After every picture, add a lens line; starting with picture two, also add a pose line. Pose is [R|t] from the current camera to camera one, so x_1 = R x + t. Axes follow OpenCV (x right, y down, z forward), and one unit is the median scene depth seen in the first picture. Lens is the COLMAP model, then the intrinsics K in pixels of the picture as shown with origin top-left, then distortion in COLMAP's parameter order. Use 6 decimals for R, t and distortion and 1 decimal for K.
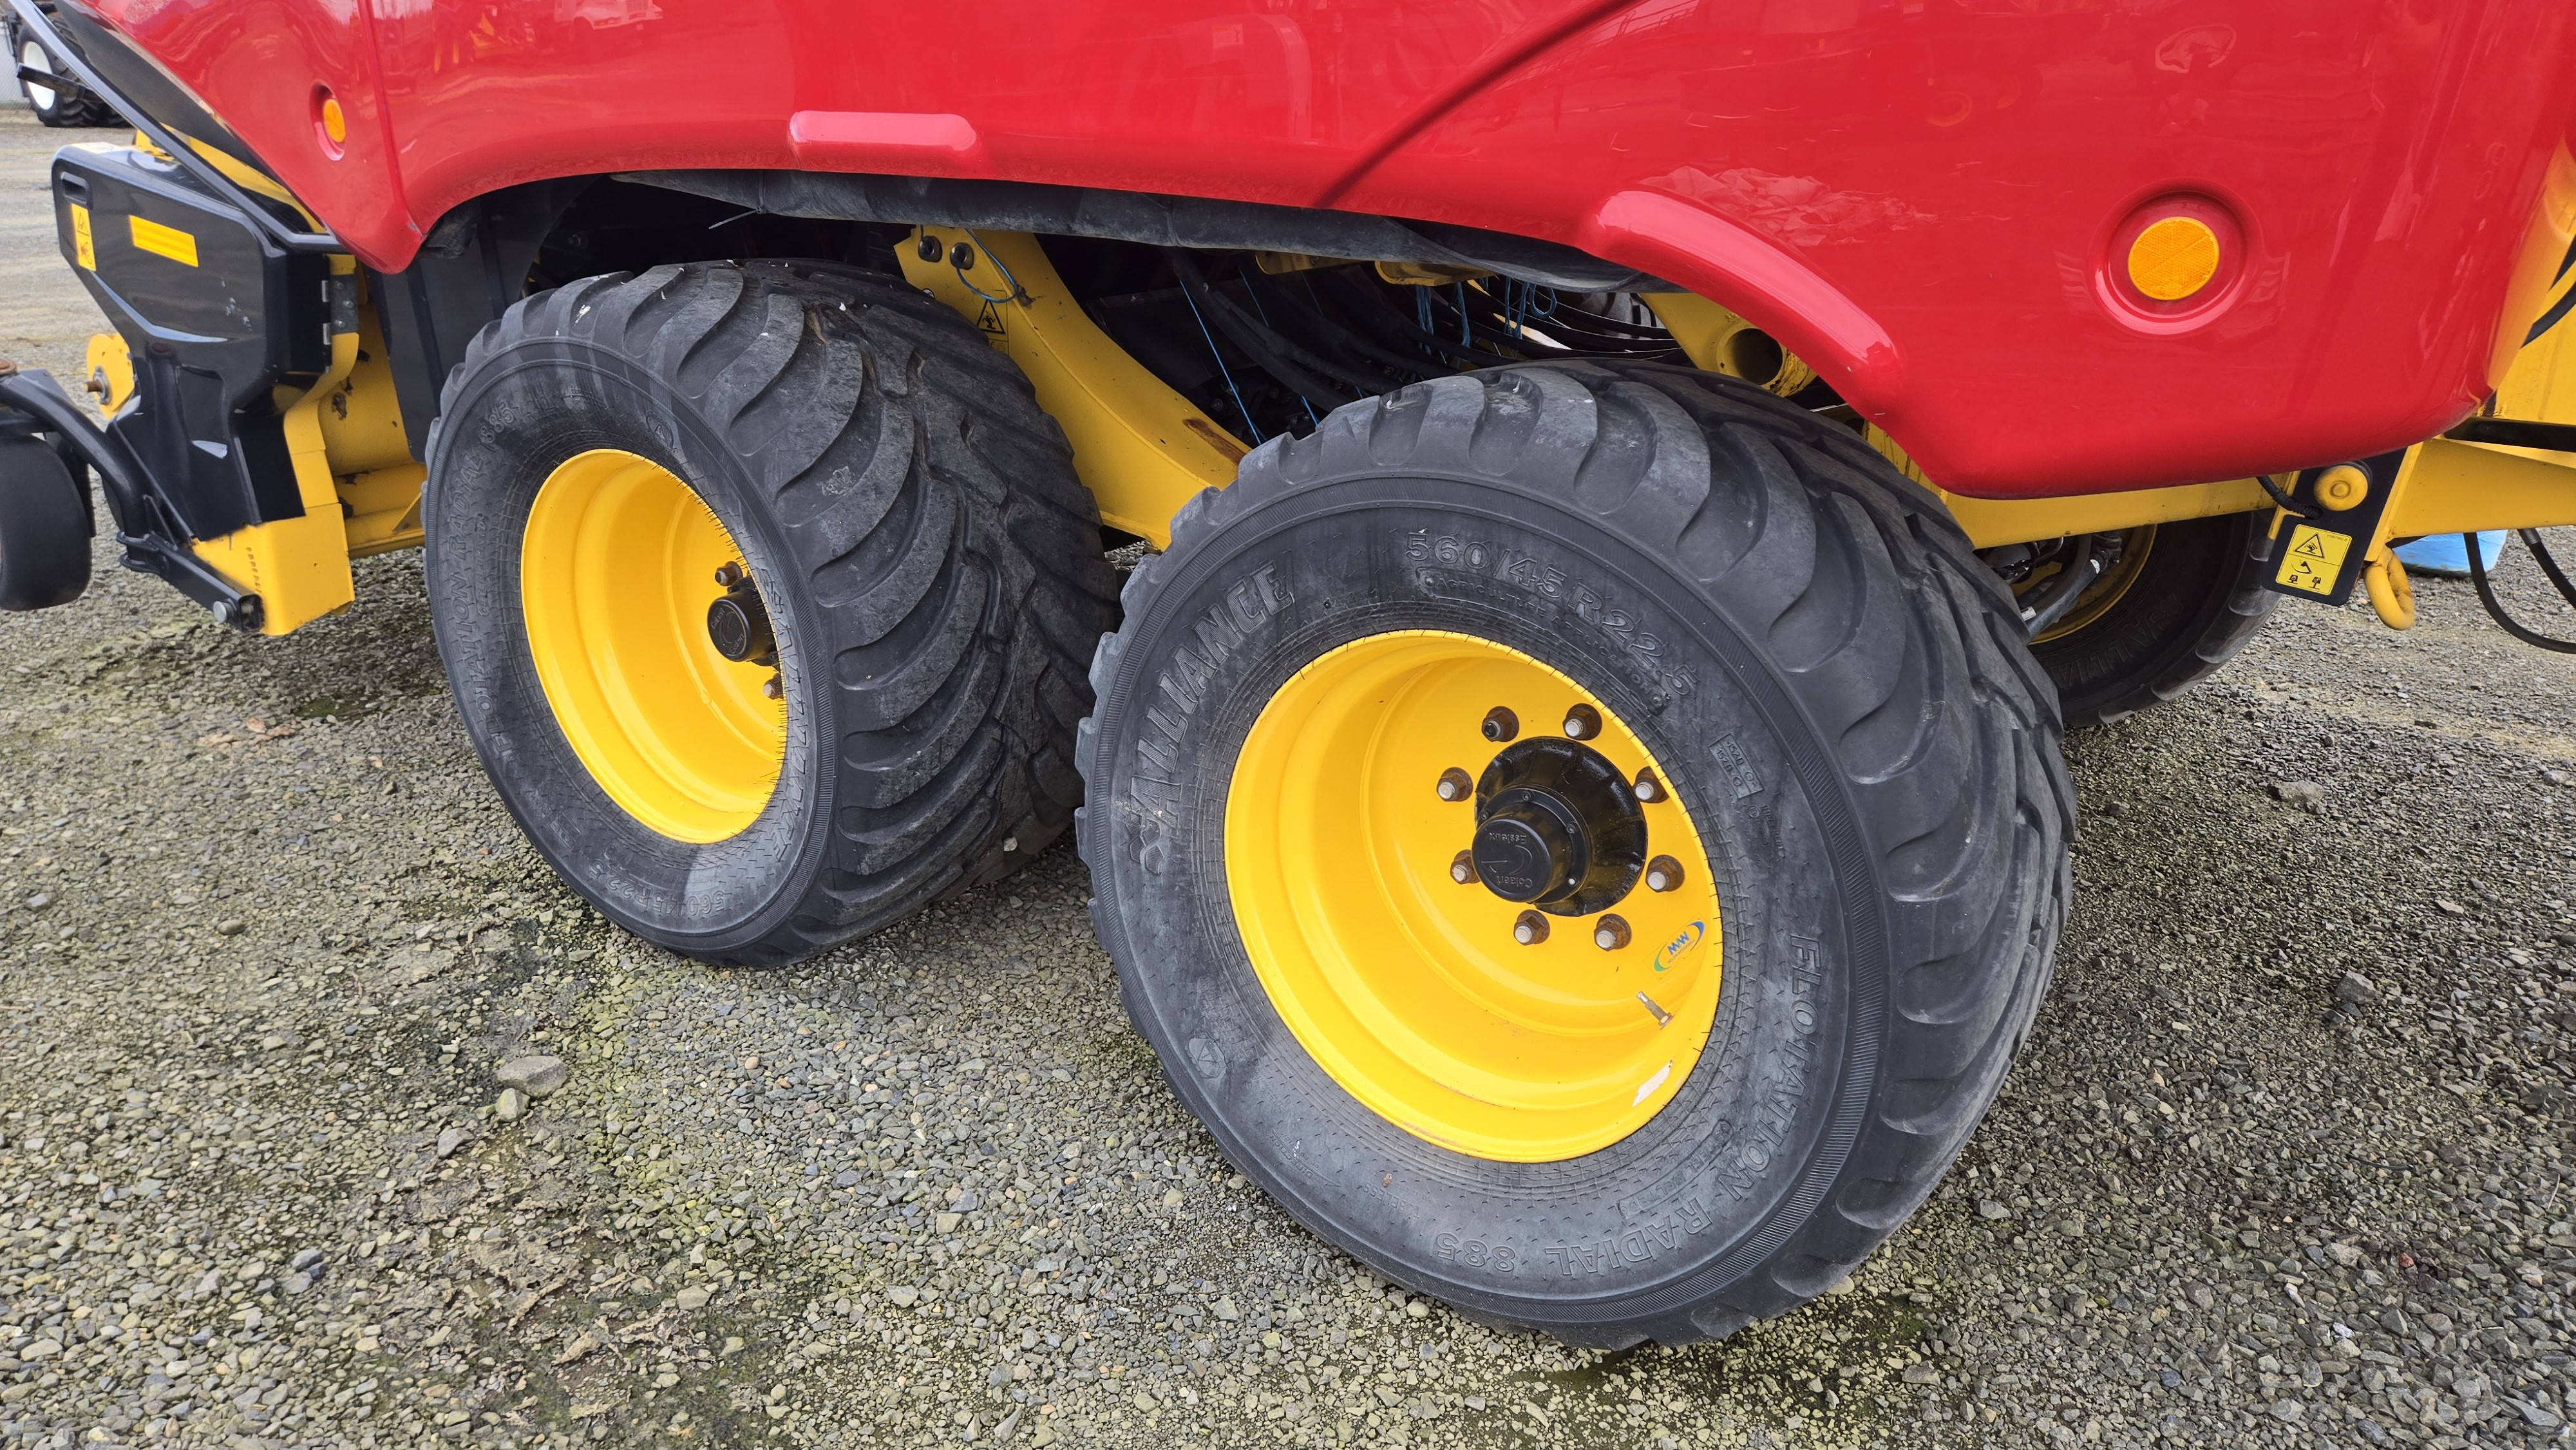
lens RADIAL K [[1660.4, 0, 1281.0], [0, 1660.4, 718.1], [0, 0, 1]] dist [0.068327, -0.054073]
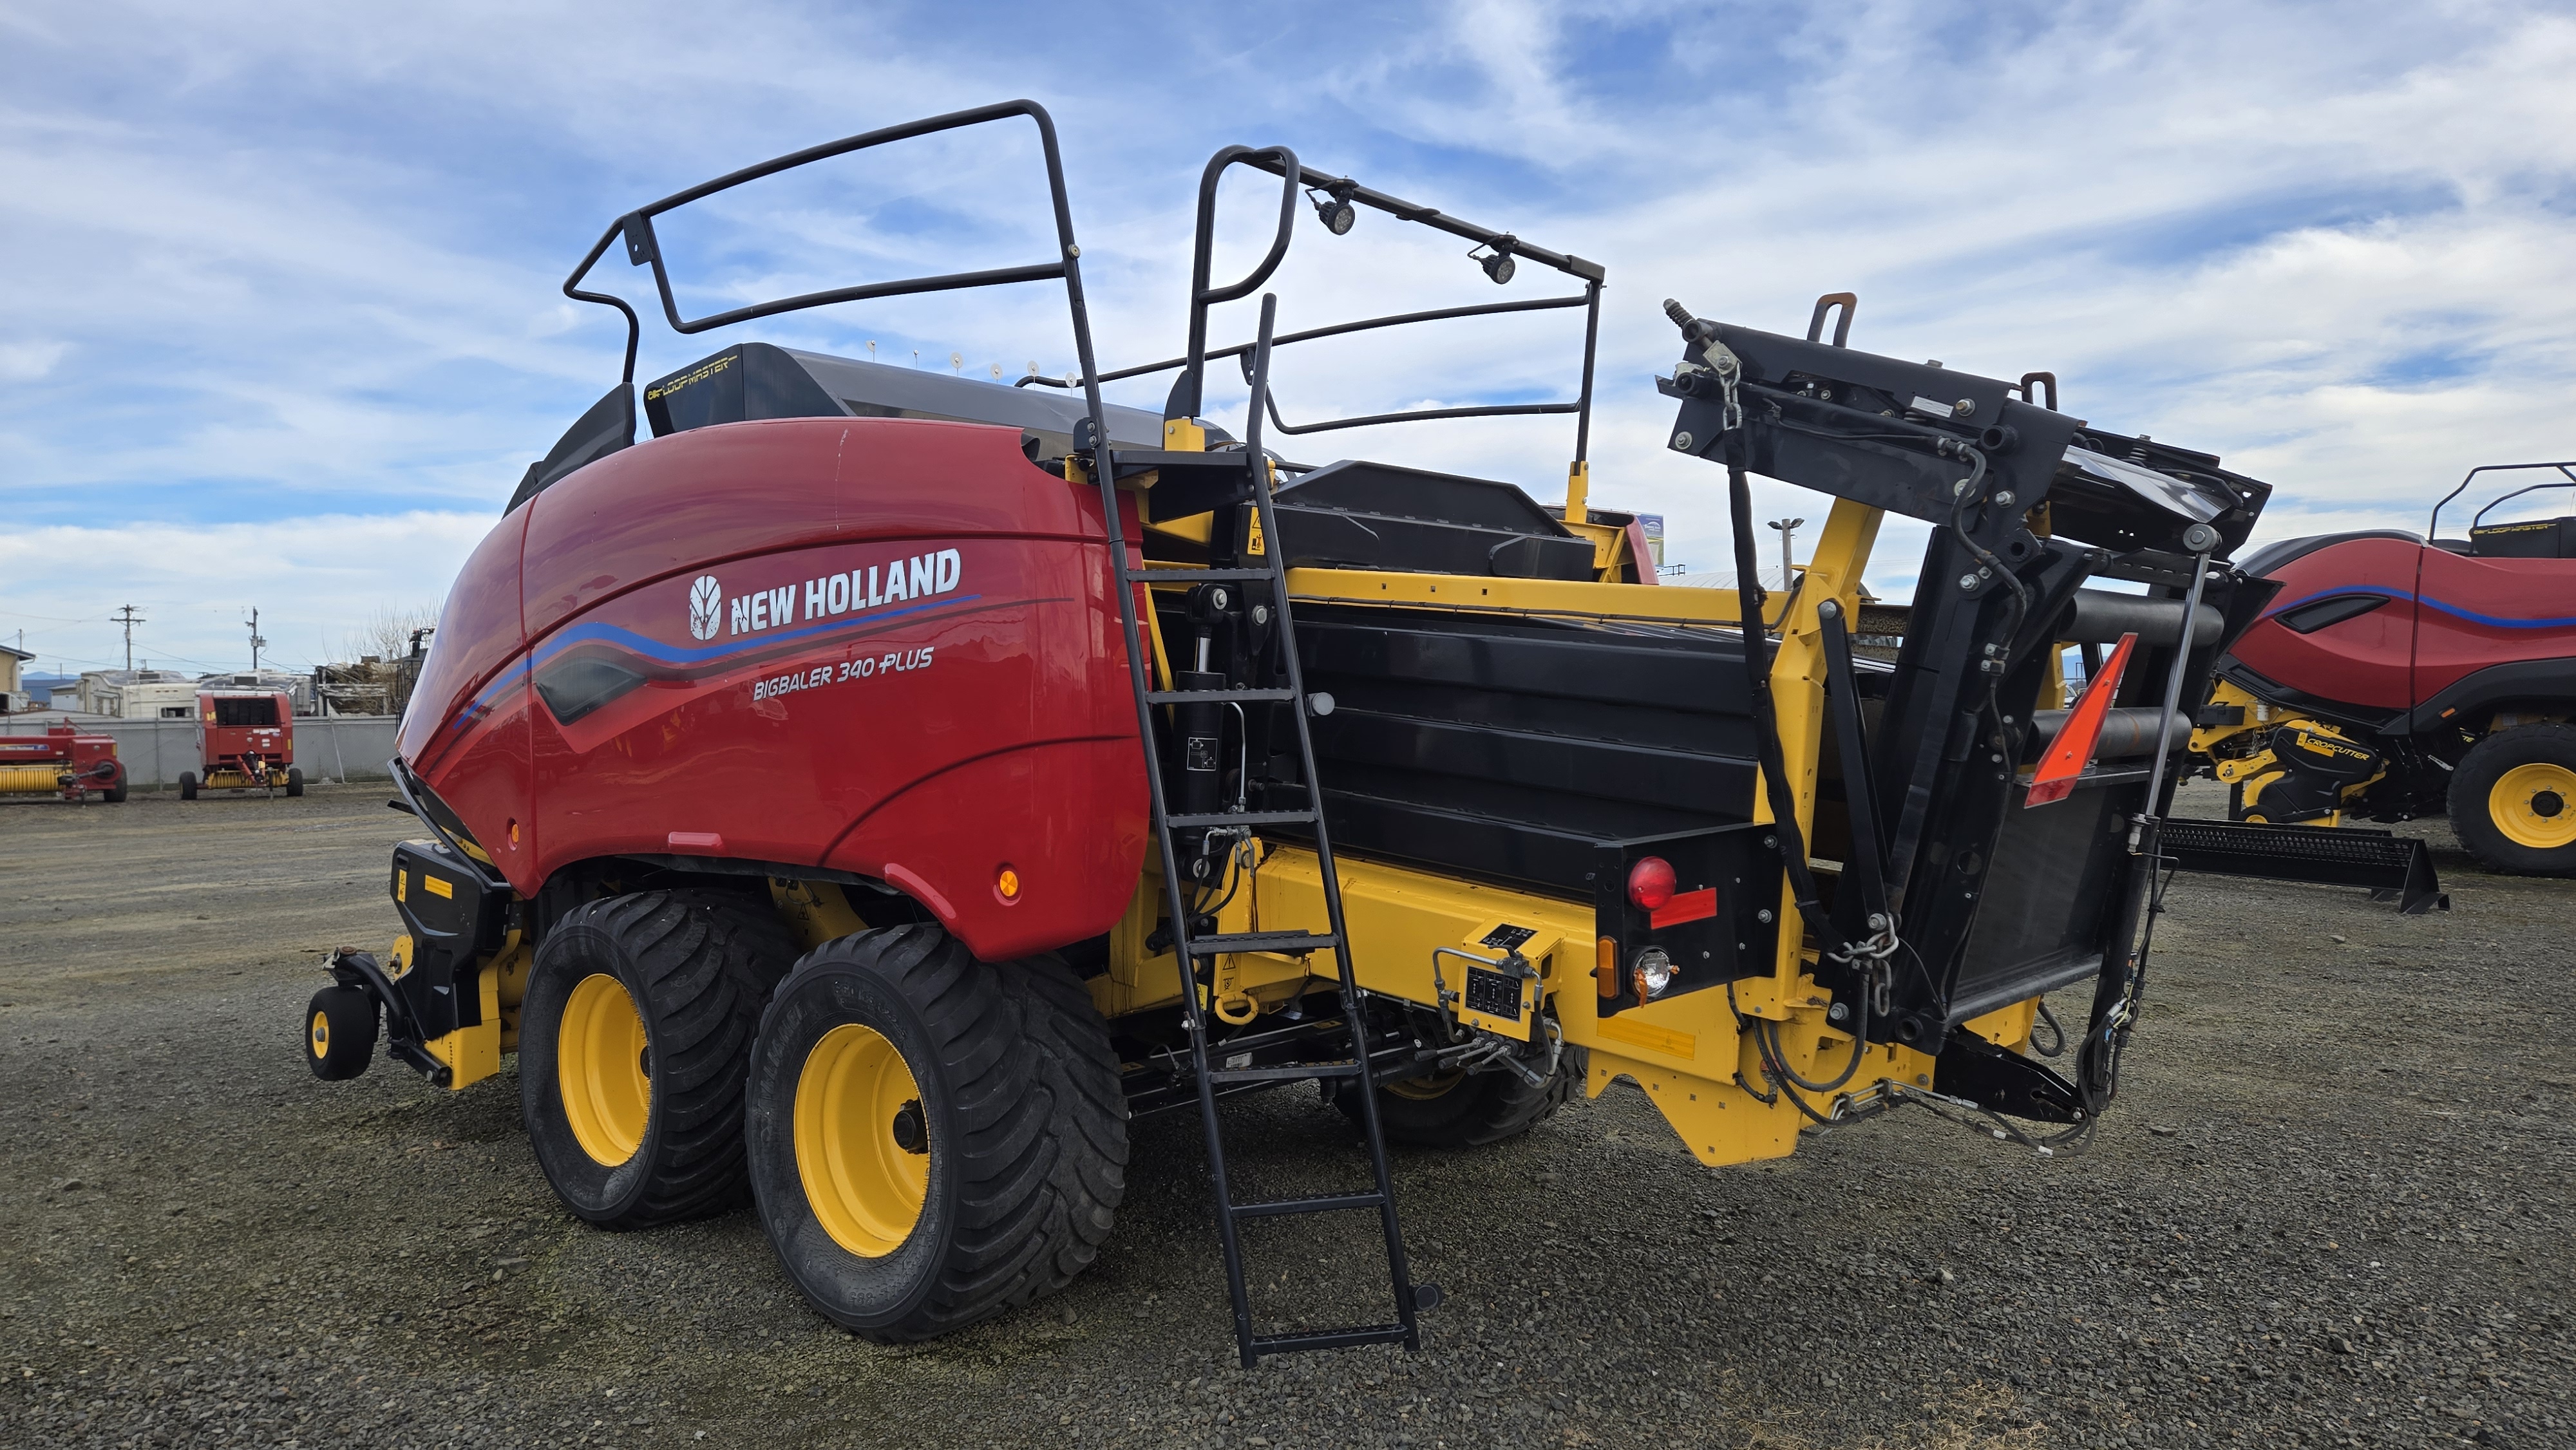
lens RADIAL K [[1660.4, 0, 1282.5], [0, 1660.4, 744.6], [0, 0, 1]] dist [0.068327, -0.054073]
pose [[0.991537, -0.028323, -0.126697, 0.743379], [-0.016093, 0.941570, -0.336432, 0.271039], [0.128823, 0.335623, 0.933146, -0.996230]]
